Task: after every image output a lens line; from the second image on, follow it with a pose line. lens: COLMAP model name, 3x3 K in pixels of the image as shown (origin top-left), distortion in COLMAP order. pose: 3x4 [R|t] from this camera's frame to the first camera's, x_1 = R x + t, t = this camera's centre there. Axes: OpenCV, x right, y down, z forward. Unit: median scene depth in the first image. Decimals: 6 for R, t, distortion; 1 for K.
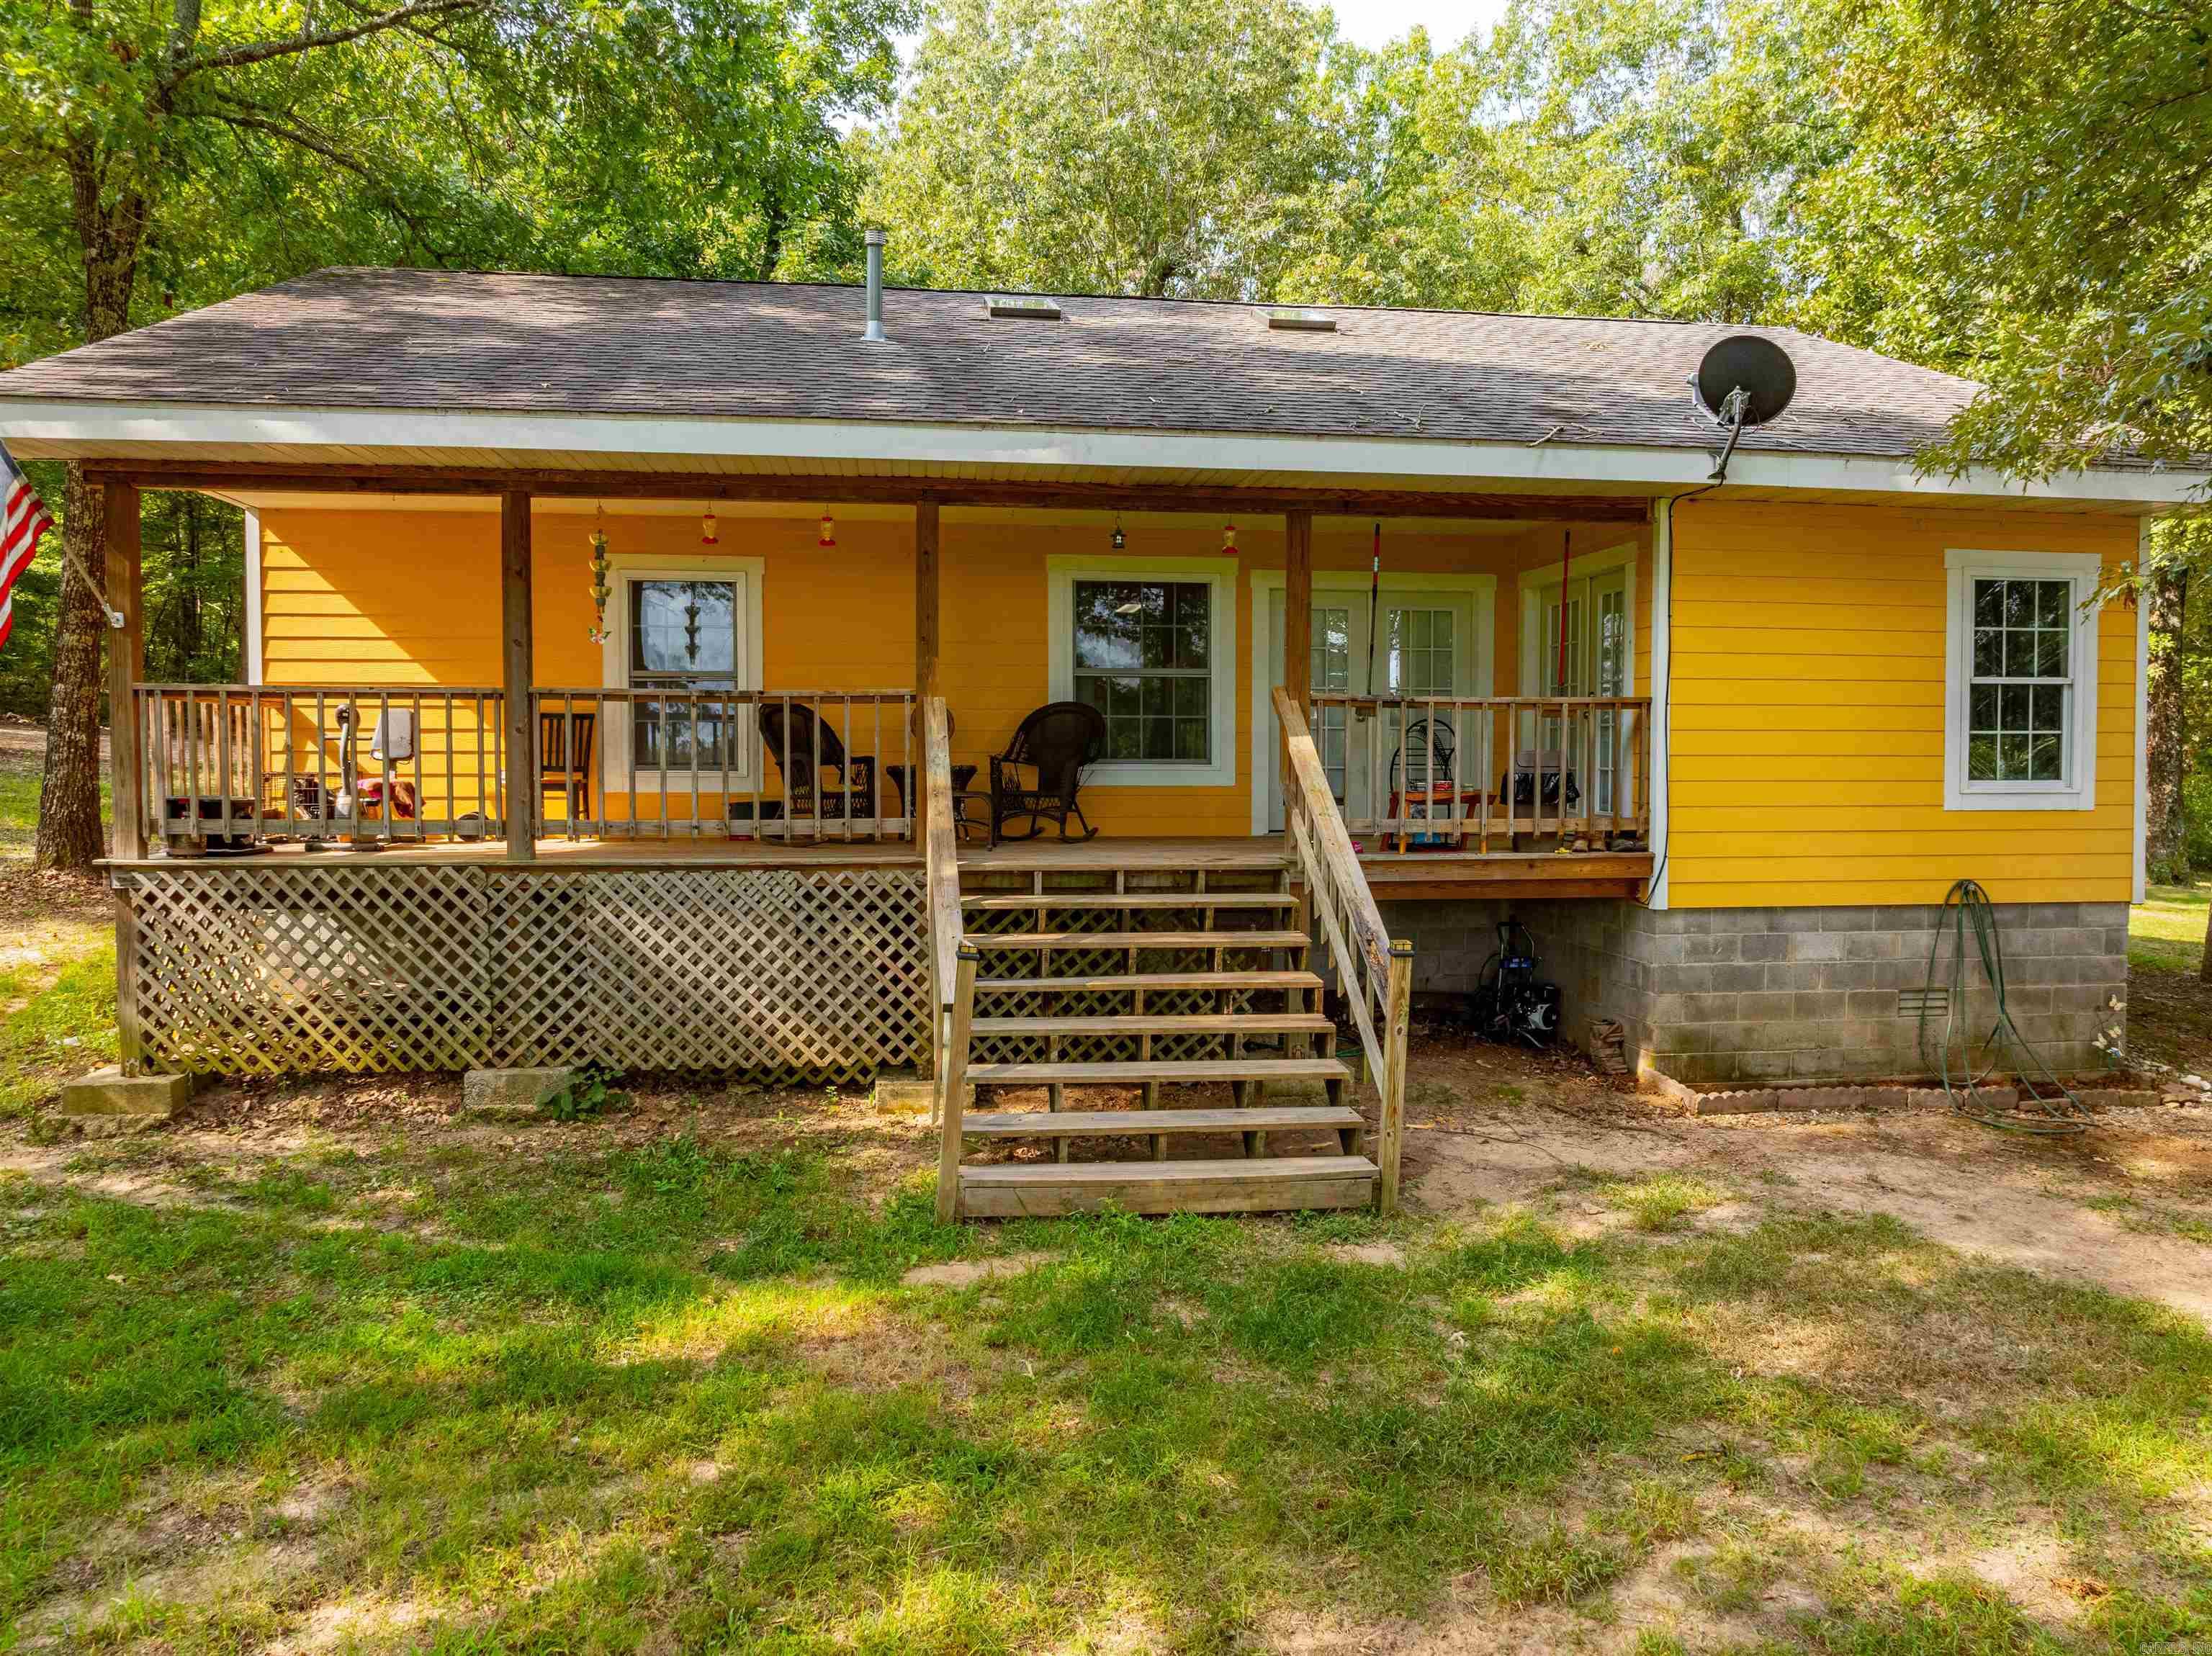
lens RADIAL K [[1564.5, 0, 1089.0], [0, 1564.5, 818.4], [0, 0, 1]] dist [-0.040815, 0.010276]
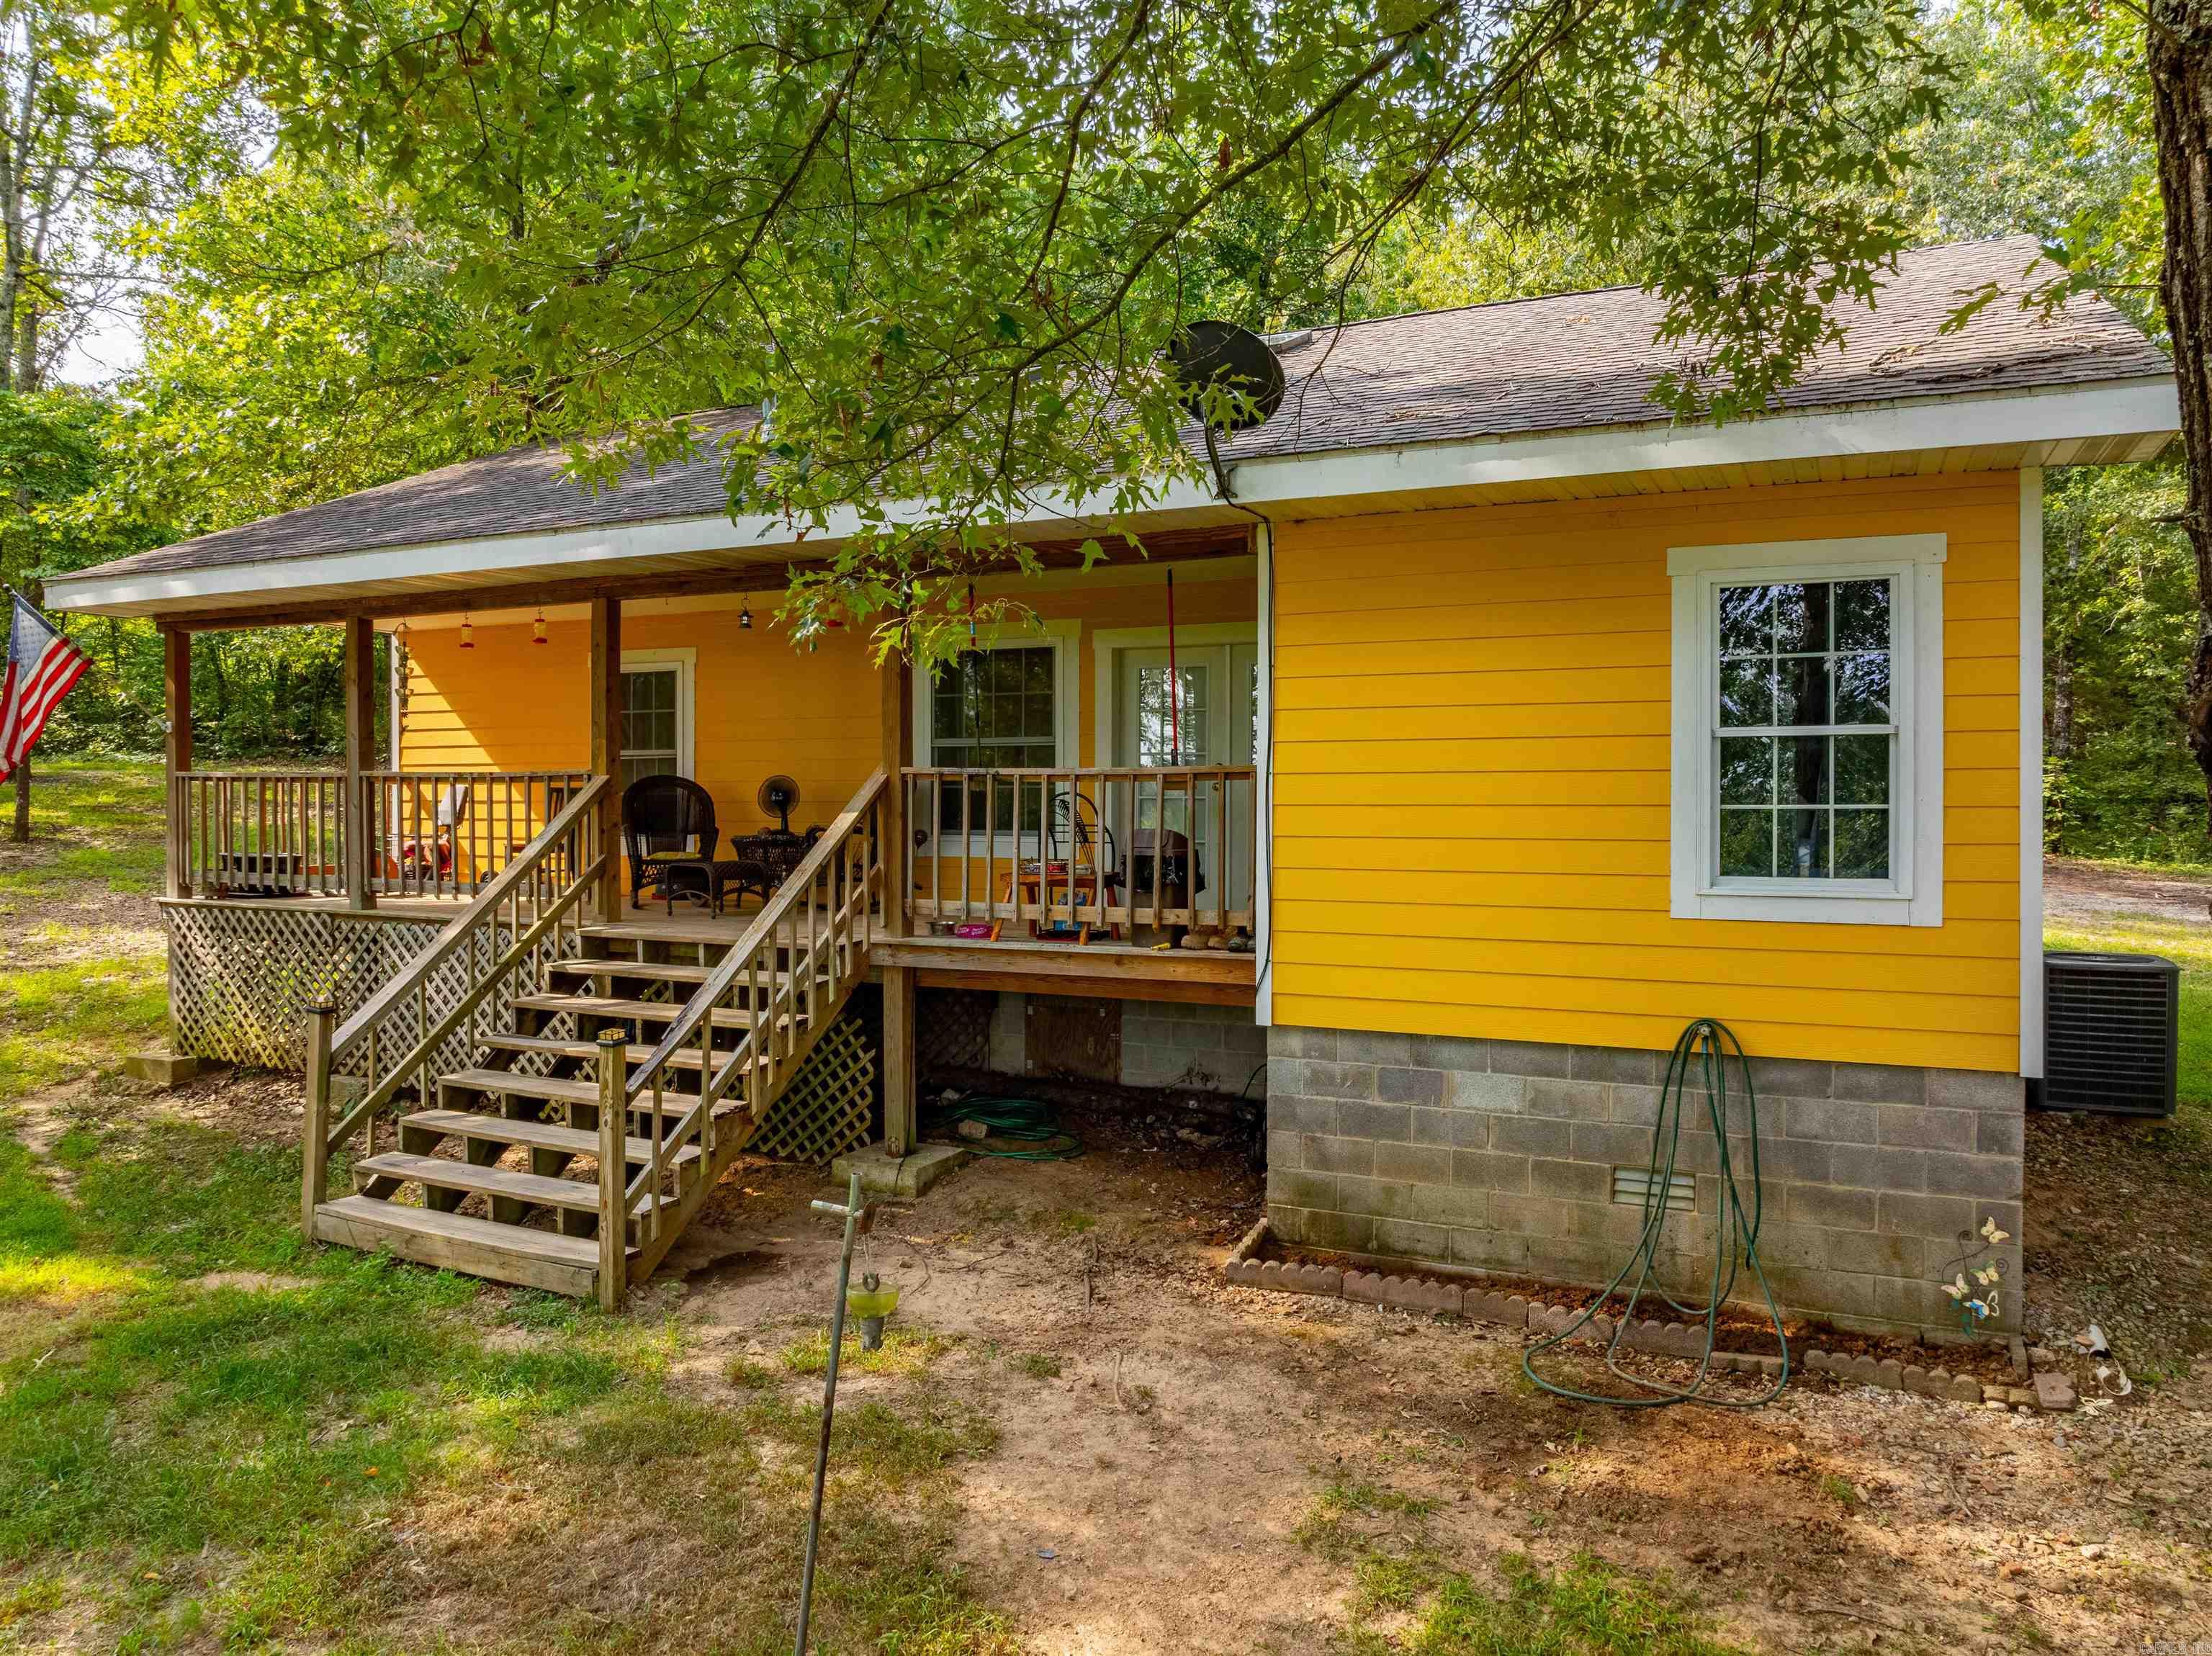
lens RADIAL K [[1564.5, 0, 1091.7], [0, 1564.5, 828.1], [0, 0, 1]] dist [-0.040815, 0.010276]
pose [[0.829784, 0.009574, -0.558003, 0.790679], [-0.022735, 0.999603, -0.016658, -0.030848], [0.557622, 0.026508, 0.829672, 0.284898]]
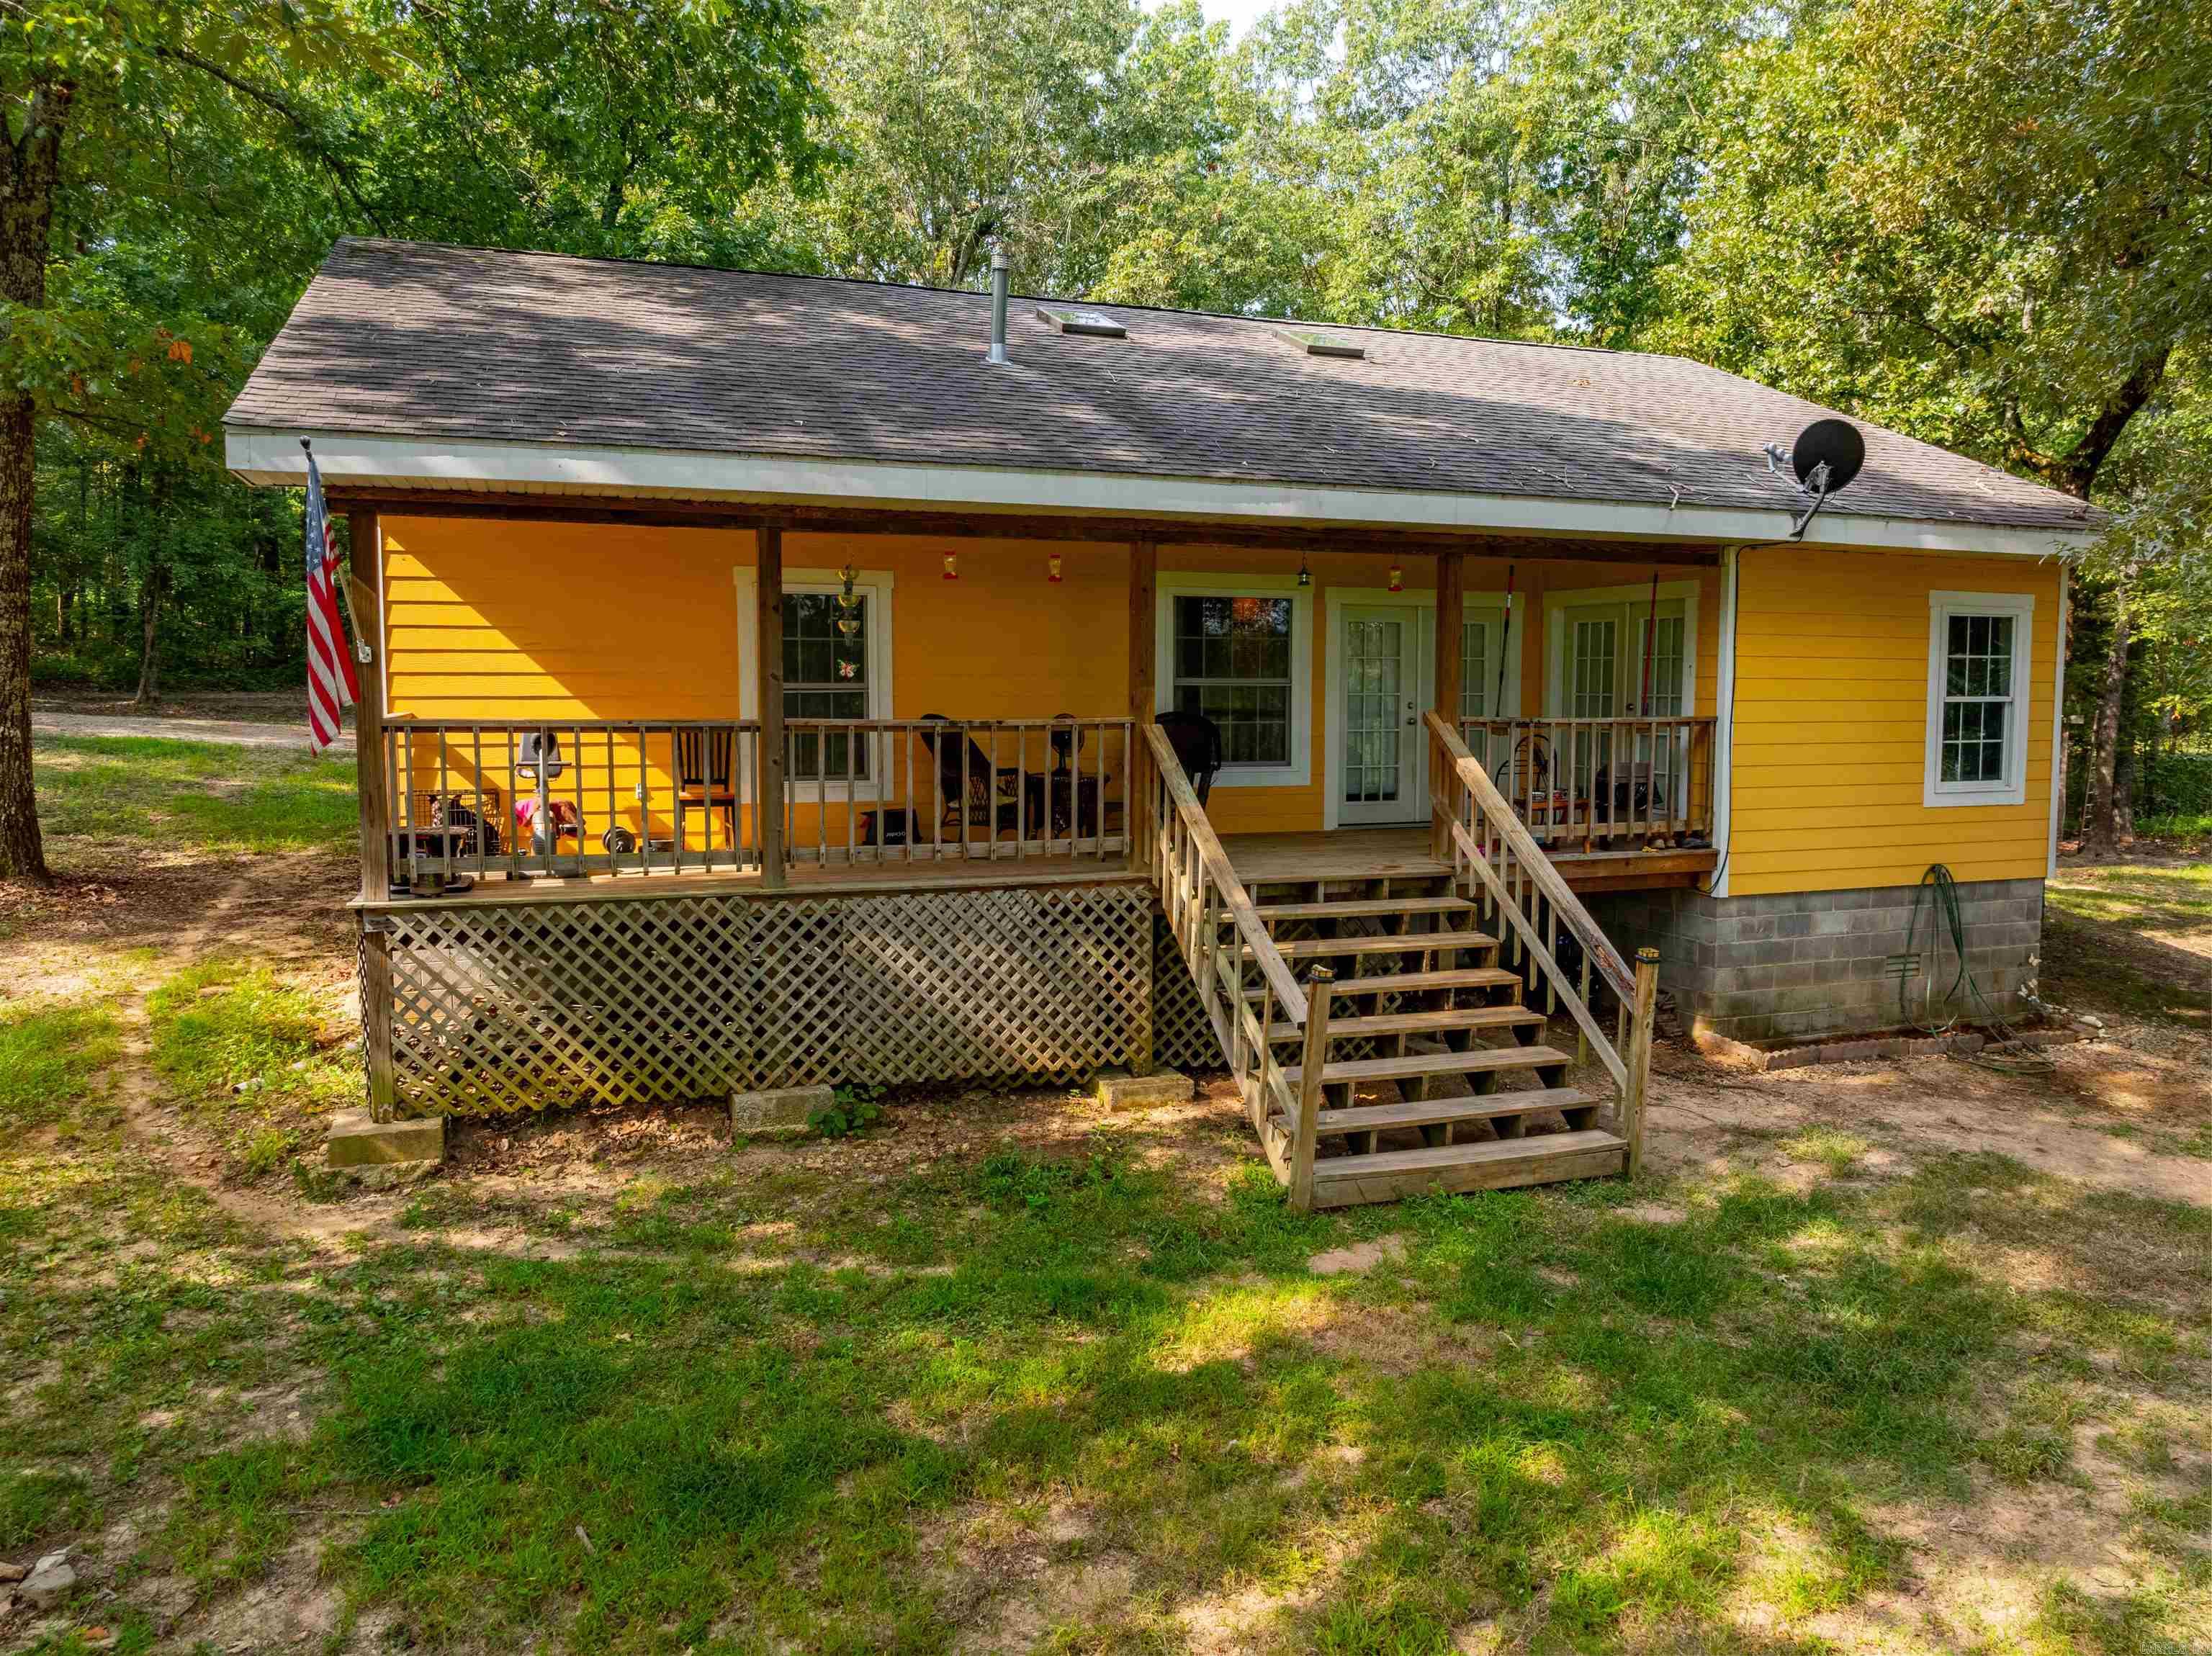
lens RADIAL K [[1564.5, 0, 1090.8], [0, 1564.5, 822.1], [0, 0, 1]] dist [-0.040815, 0.010276]
pose [[0.976583, -0.018769, 0.214320, -0.371681], [0.008366, 0.998747, 0.049344, -0.063949], [-0.214977, -0.046396, 0.975516, -0.044574]]
